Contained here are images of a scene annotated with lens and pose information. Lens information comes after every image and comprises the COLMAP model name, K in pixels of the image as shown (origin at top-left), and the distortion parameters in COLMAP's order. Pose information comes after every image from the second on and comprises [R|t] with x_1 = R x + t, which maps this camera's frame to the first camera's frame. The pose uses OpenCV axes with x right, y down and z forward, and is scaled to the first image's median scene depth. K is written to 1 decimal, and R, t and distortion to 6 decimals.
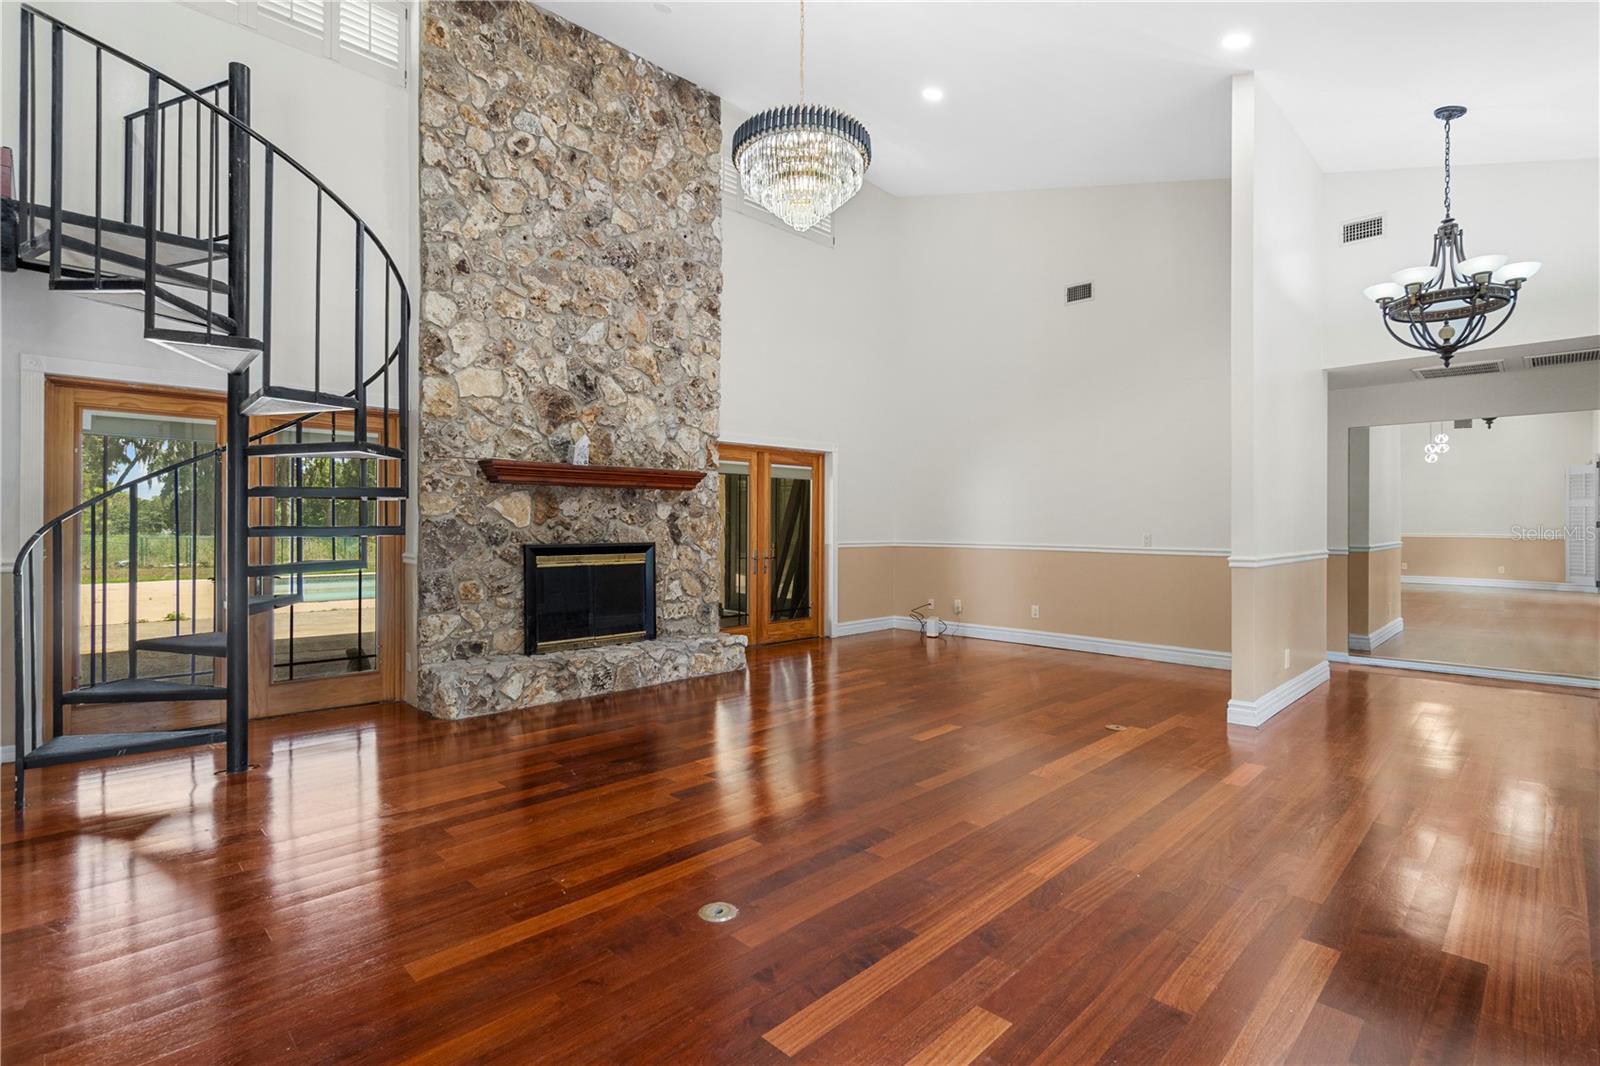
lens RADIAL K [[755.1, 0, 796.7], [0, 755.1, 523.4], [0, 0, 1]] dist [-0.003767, 0.001055]
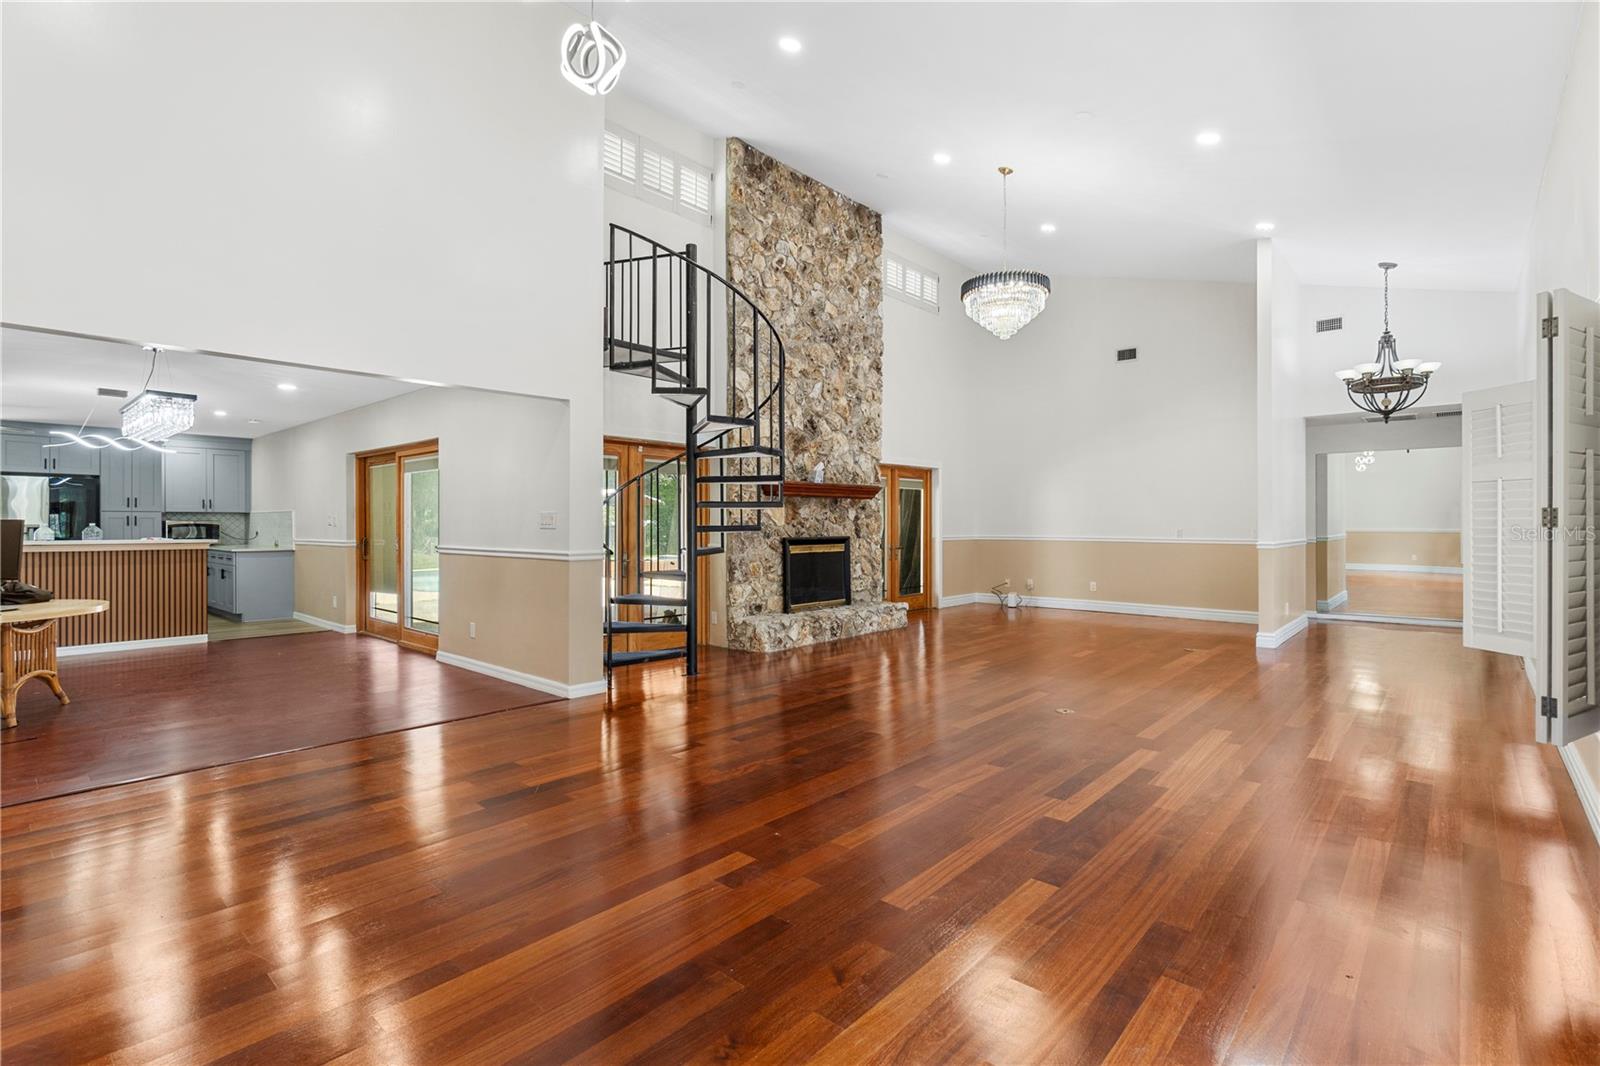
lens RADIAL K [[736.7, 0, 800.9], [0, 736.7, 522.1], [0, 0, 1]] dist [-0.003985, -0.001037]
pose [[0.998260, -0.003738, 0.058843, -0.374945], [0.003746, 0.999993, -0.000021, -0.001877], [-0.058843, 0.000242, 0.998267, -0.385202]]
